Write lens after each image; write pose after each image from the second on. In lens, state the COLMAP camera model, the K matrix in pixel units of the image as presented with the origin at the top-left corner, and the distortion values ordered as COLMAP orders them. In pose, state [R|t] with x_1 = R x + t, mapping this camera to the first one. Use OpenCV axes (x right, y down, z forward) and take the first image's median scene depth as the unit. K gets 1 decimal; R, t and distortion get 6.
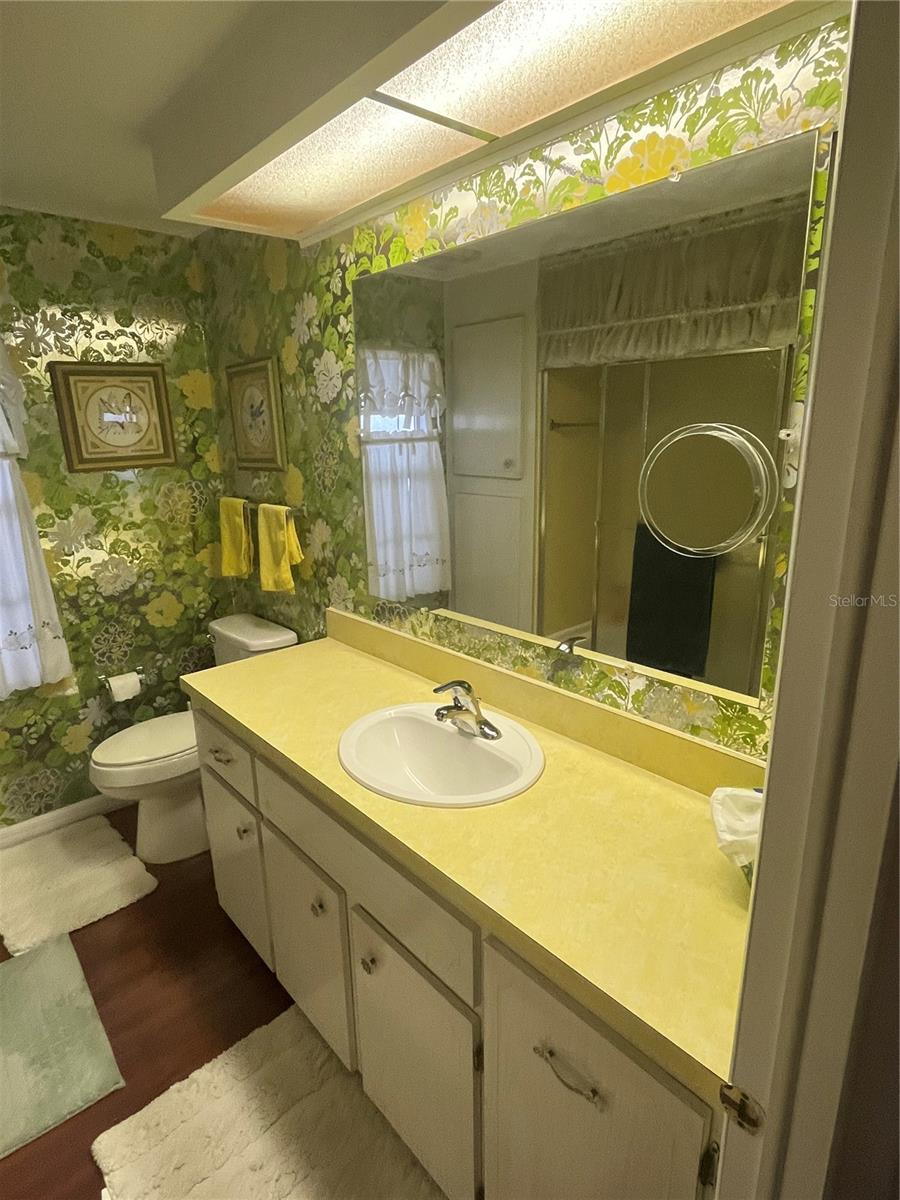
lens RADIAL K [[641.2, 0, 450.0], [0, 641.2, 600.0], [0, 0, 1]] dist [-0.002312, -0.001325]
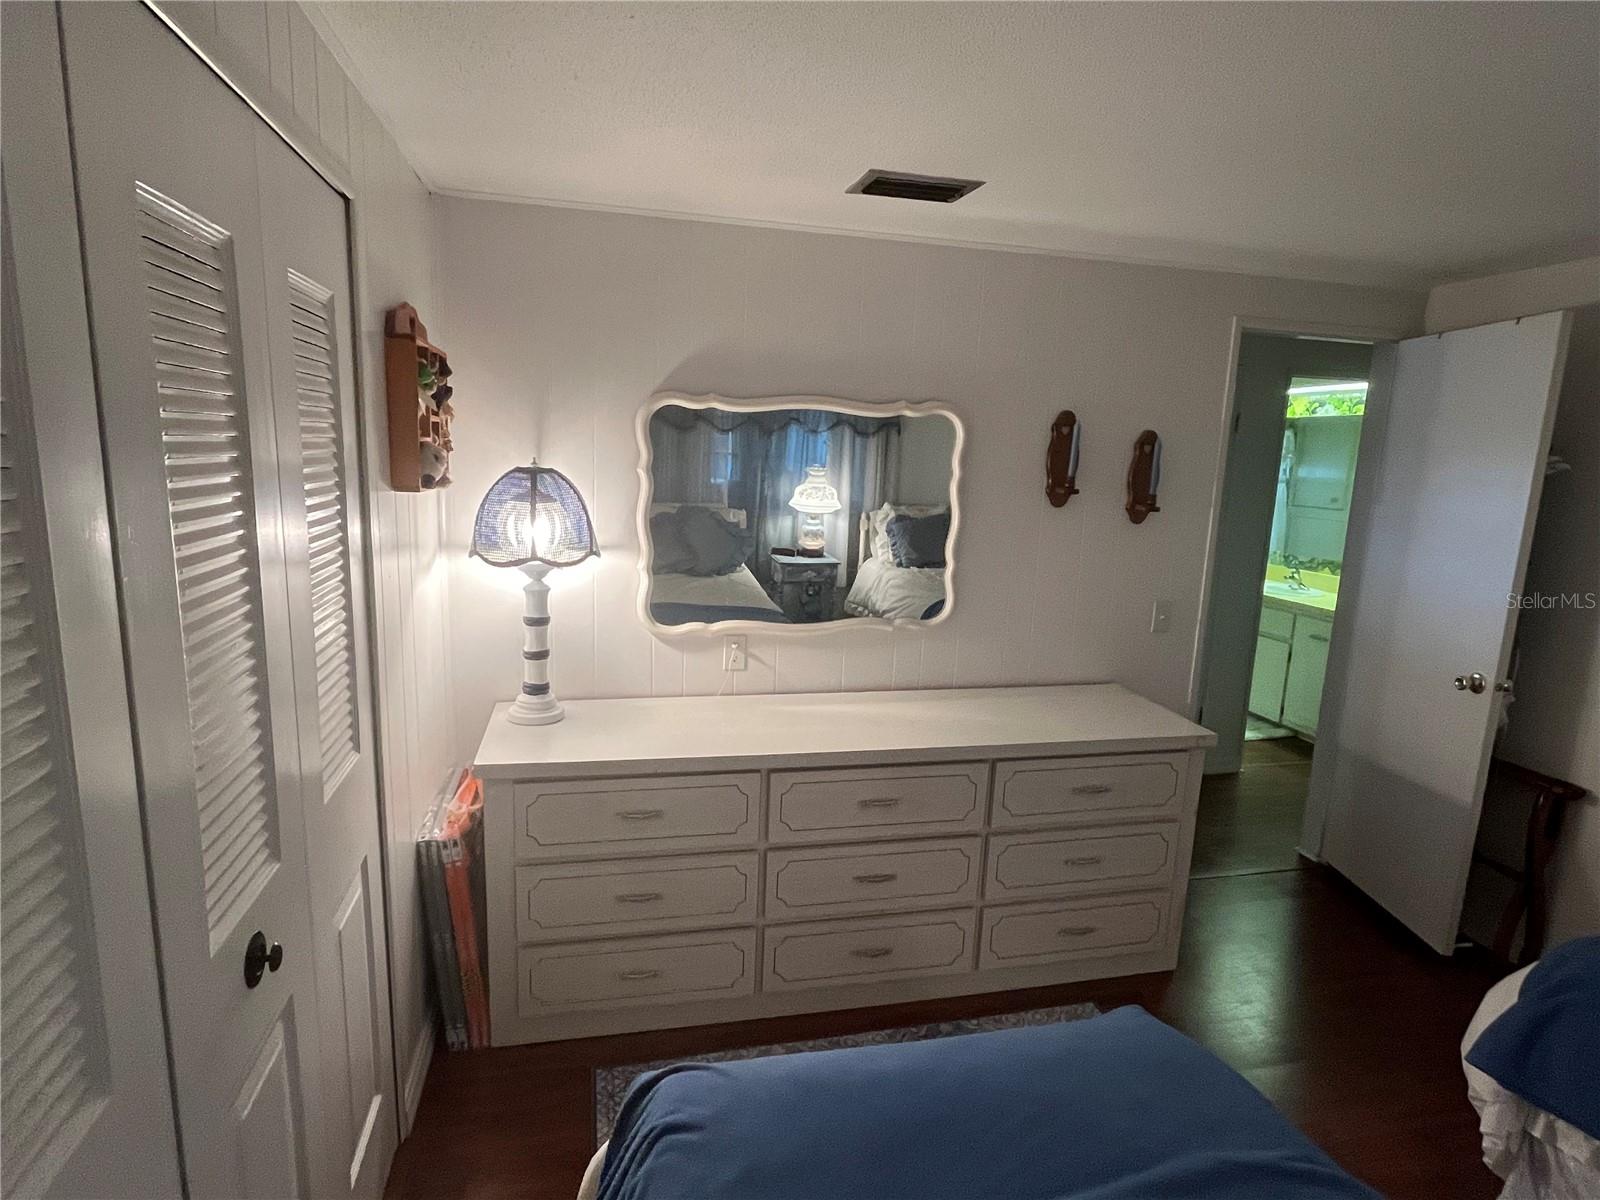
lens RADIAL K [[855.0, 0, 790.3], [0, 855.0, 596.5], [0, 0, 1]] dist [-0.002312, -0.001325]
pose [[0.874768, 0.134402, -0.465529, -0.070376], [-0.176801, 0.983055, -0.048409, 0.361830], [0.451134, 0.124653, 0.883708, -1.441909]]
